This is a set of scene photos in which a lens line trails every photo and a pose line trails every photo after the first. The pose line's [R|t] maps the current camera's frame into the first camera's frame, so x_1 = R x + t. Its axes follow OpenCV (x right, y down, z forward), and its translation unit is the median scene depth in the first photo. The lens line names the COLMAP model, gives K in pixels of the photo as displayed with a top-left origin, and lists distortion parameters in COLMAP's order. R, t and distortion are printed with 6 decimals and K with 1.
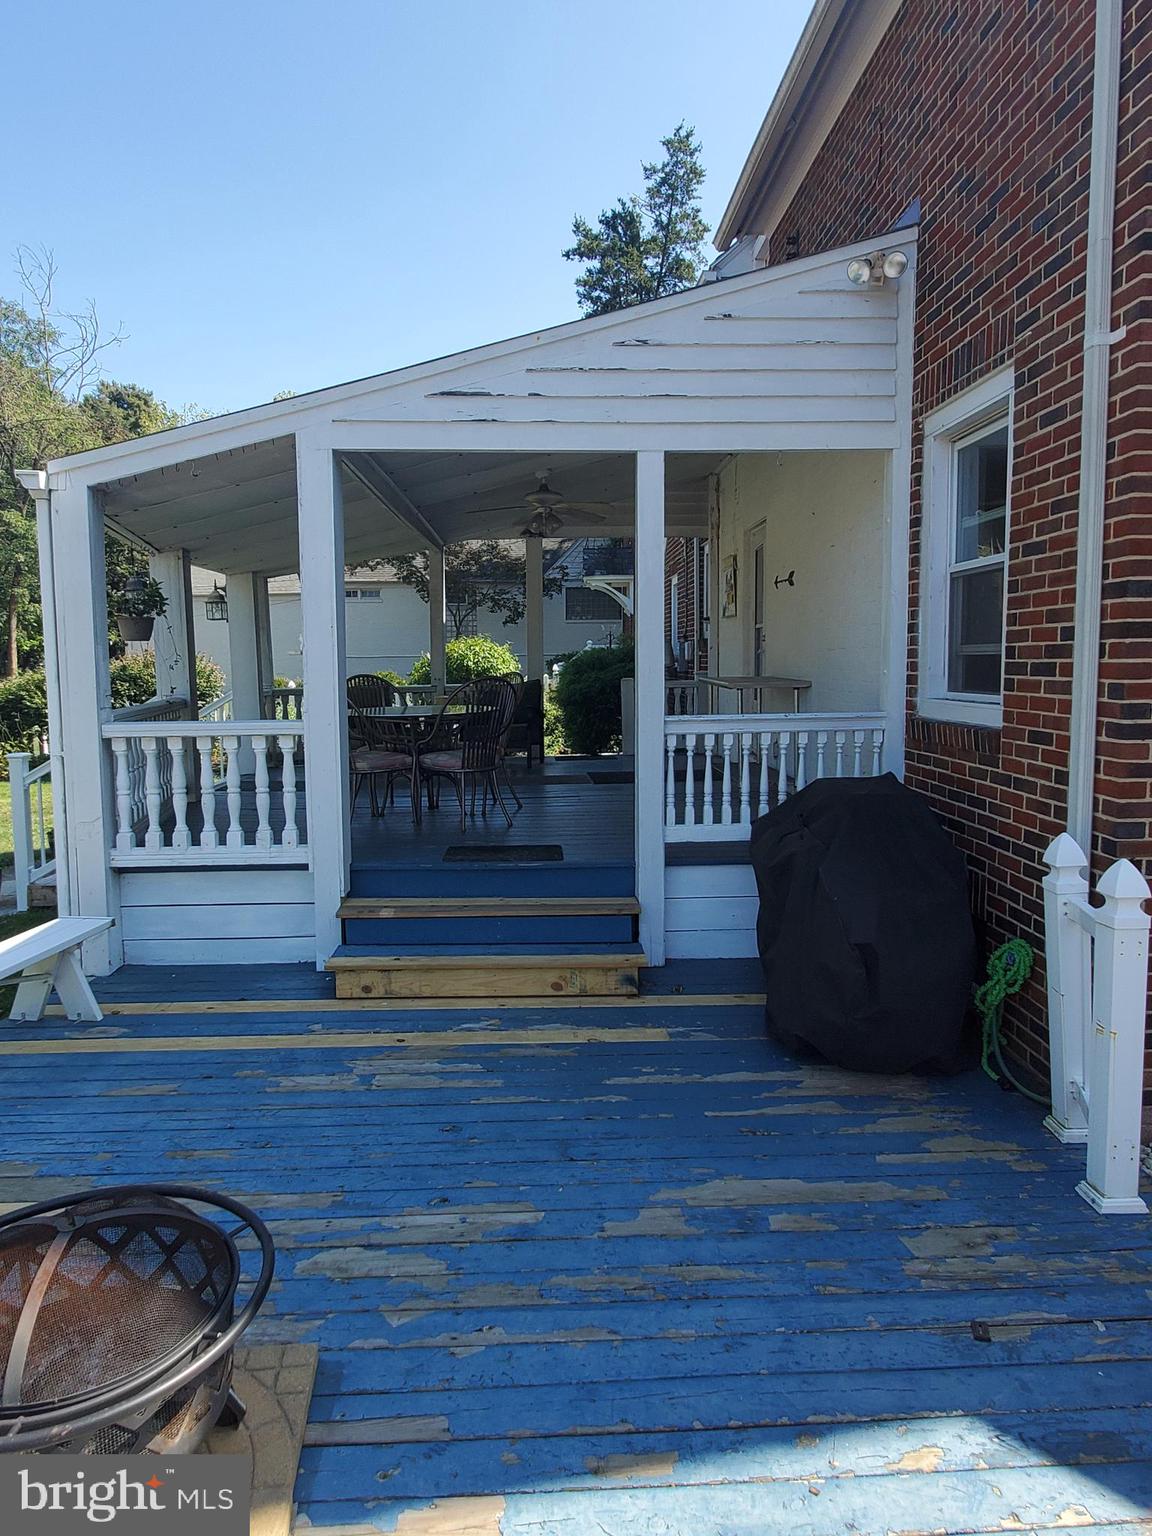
lens RADIAL K [[977.3, 0, 576.0], [0, 977.3, 768.0], [0, 0, 1]] dist [0.000703, -0.000018]
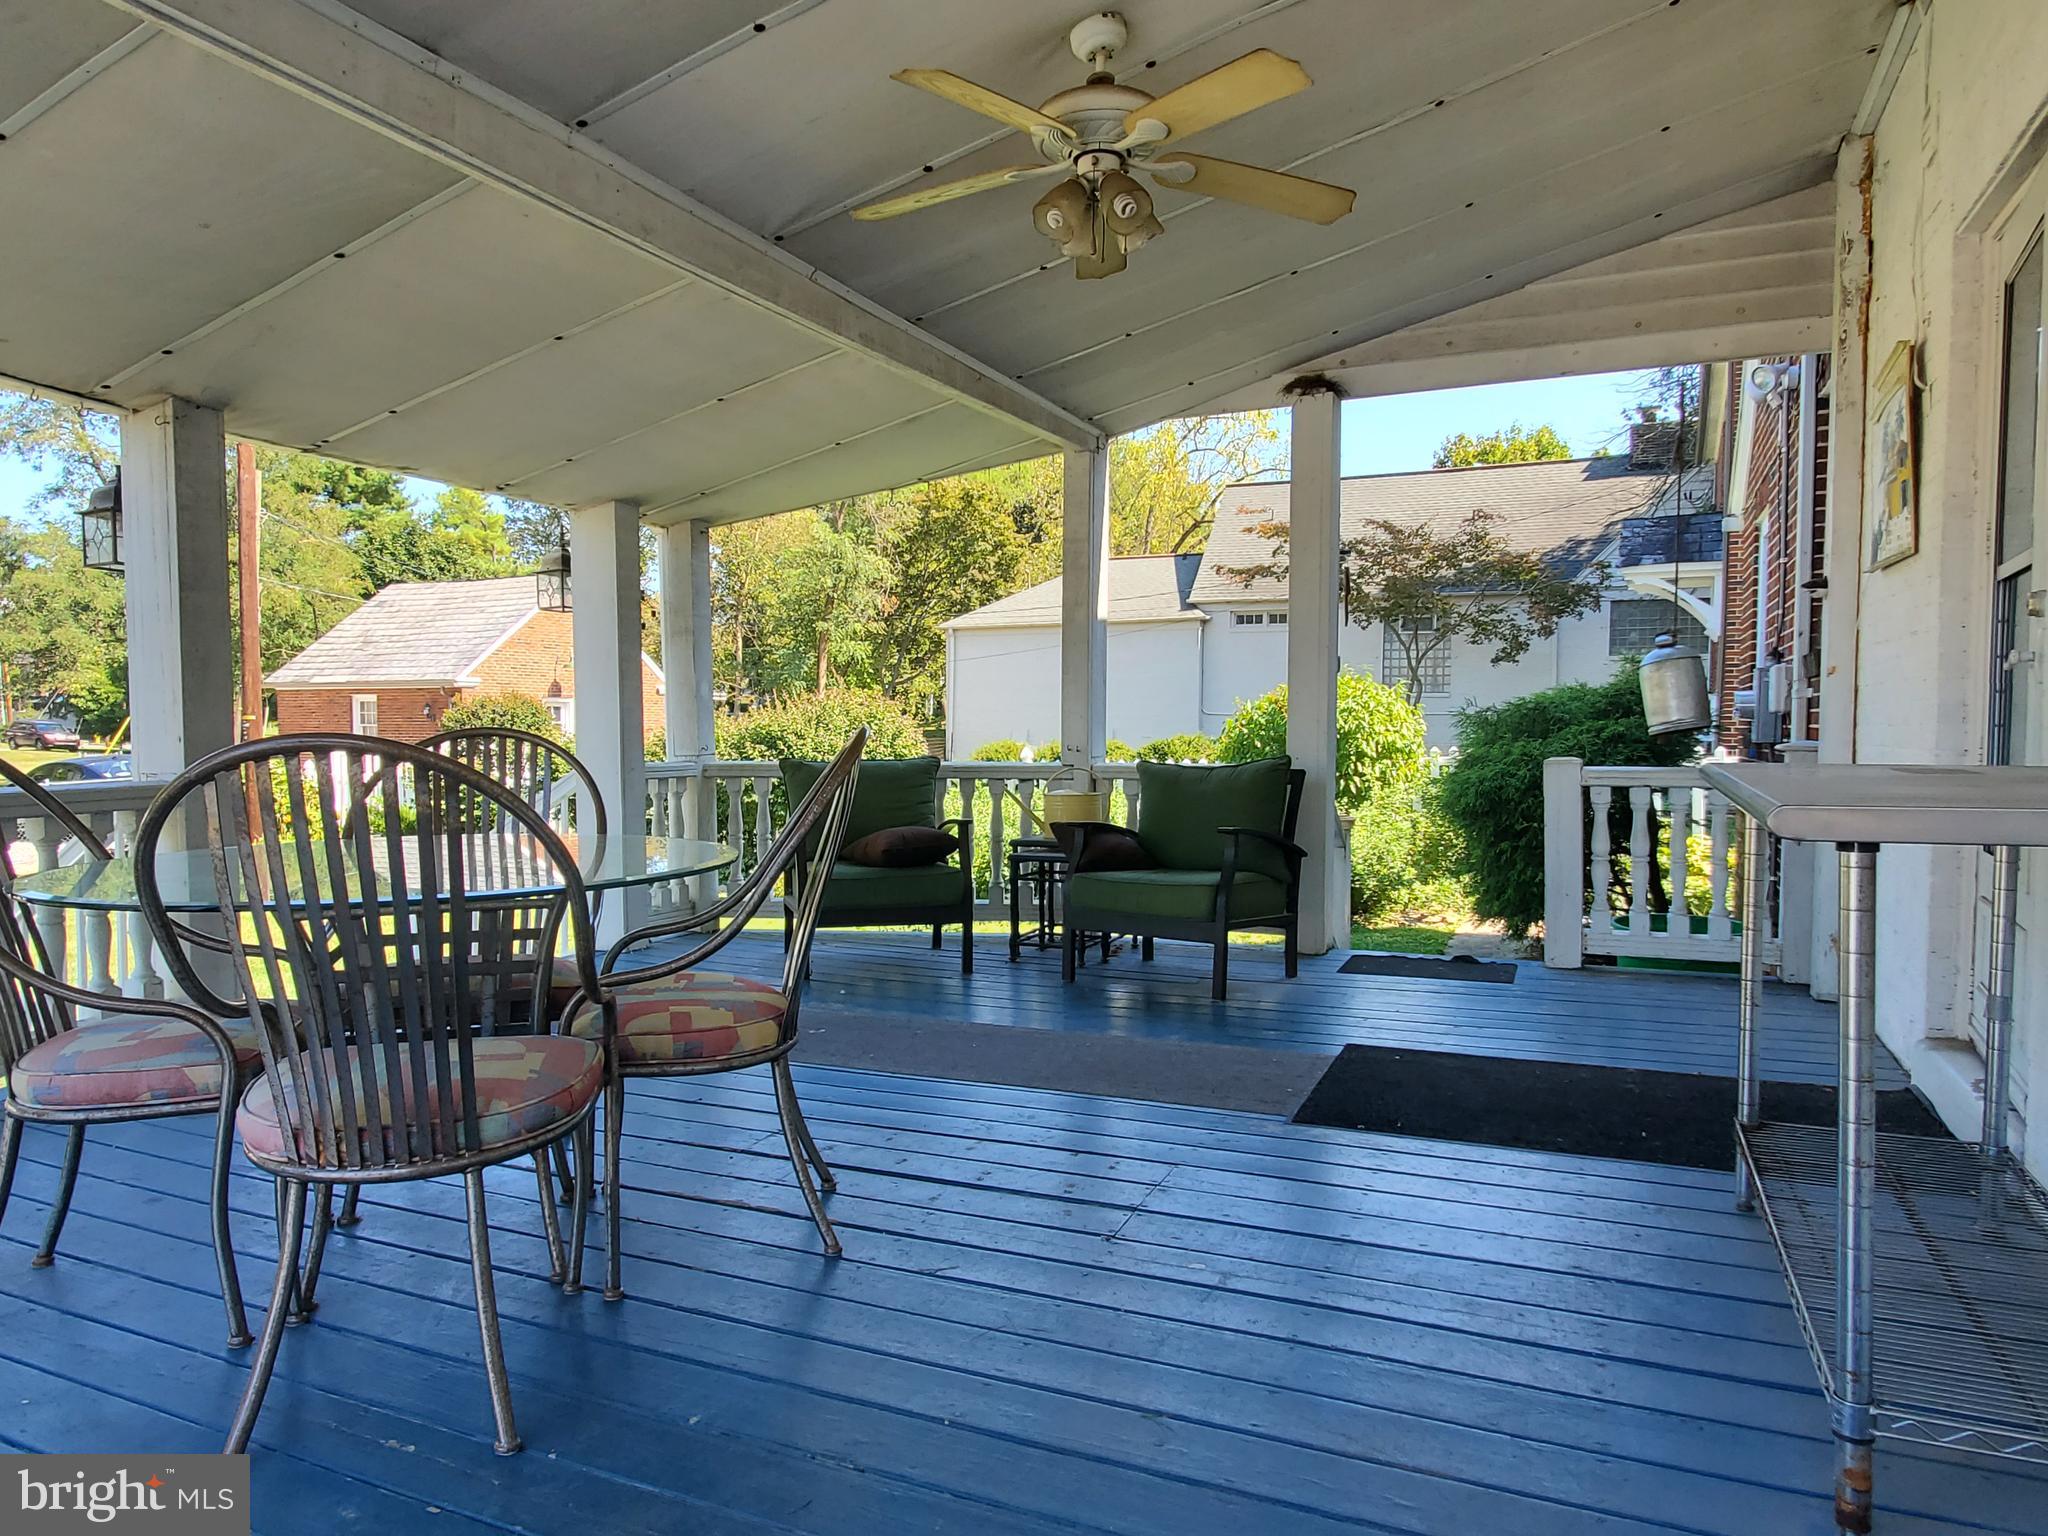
lens RADIAL K [[1303.0, 0, 1025.1], [0, 1303.0, 798.5], [0, 0, 1]] dist [0.000703, -0.000018]
pose [[0.894405, 0.037403, -0.445692, 0.040593], [-0.060689, 0.997430, -0.038085, -0.020846], [0.443122, 0.061112, 0.894376, 0.215380]]
